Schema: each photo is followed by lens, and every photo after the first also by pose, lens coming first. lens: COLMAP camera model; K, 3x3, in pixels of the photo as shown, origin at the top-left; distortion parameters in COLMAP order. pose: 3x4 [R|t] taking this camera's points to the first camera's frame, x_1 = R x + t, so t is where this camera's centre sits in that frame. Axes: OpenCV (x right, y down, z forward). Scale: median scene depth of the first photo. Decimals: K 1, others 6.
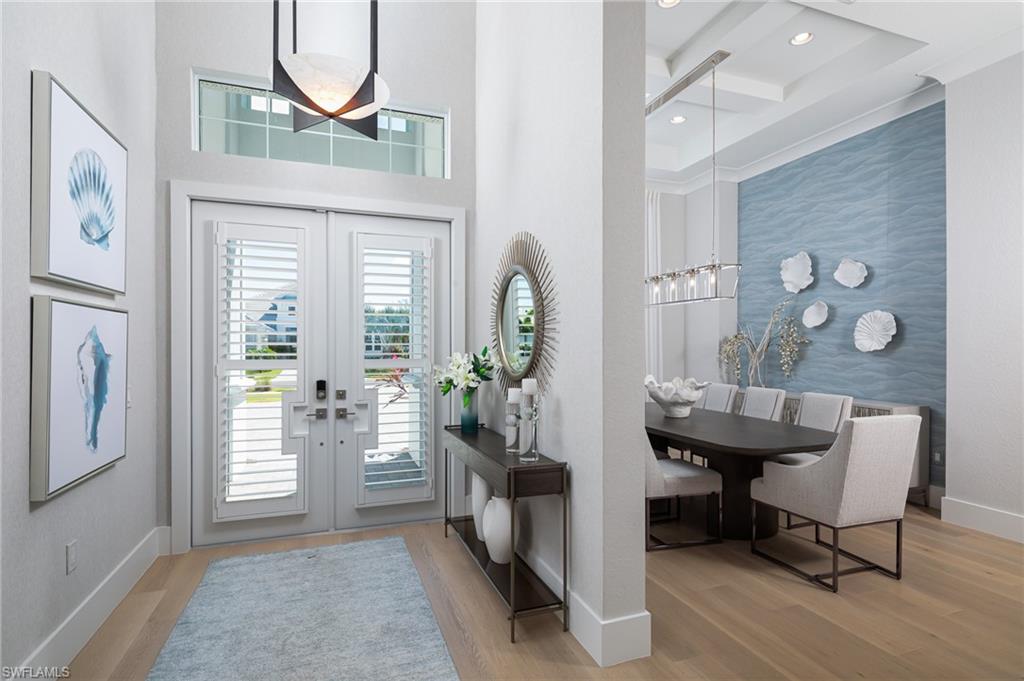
lens RADIAL K [[500.7, 0, 508.0], [0, 500.7, 345.9], [0, 0, 1]] dist [0.001104, 0.000199]
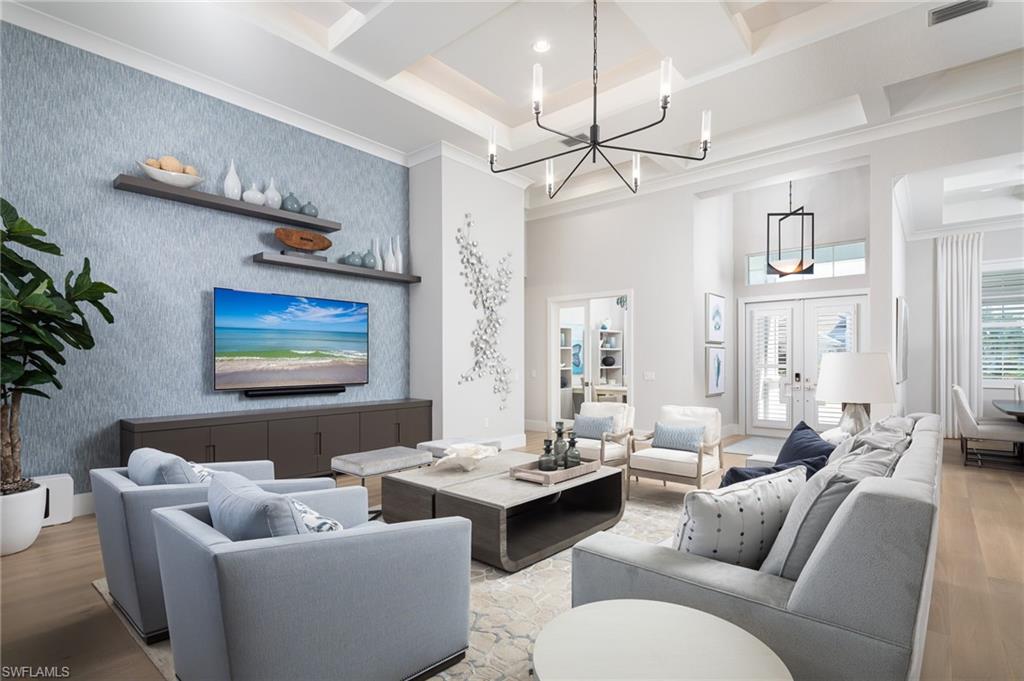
lens RADIAL K [[500.3, 0, 509.2], [0, 500.3, 365.9], [0, 0, 1]] dist [0.001253, 0.000596]
pose [[0.500861, 0.004991, -0.865513, 1.345963], [0.004833, 0.999952, 0.008563, 0.011779], [0.865514, -0.008472, 0.500813, -1.834558]]
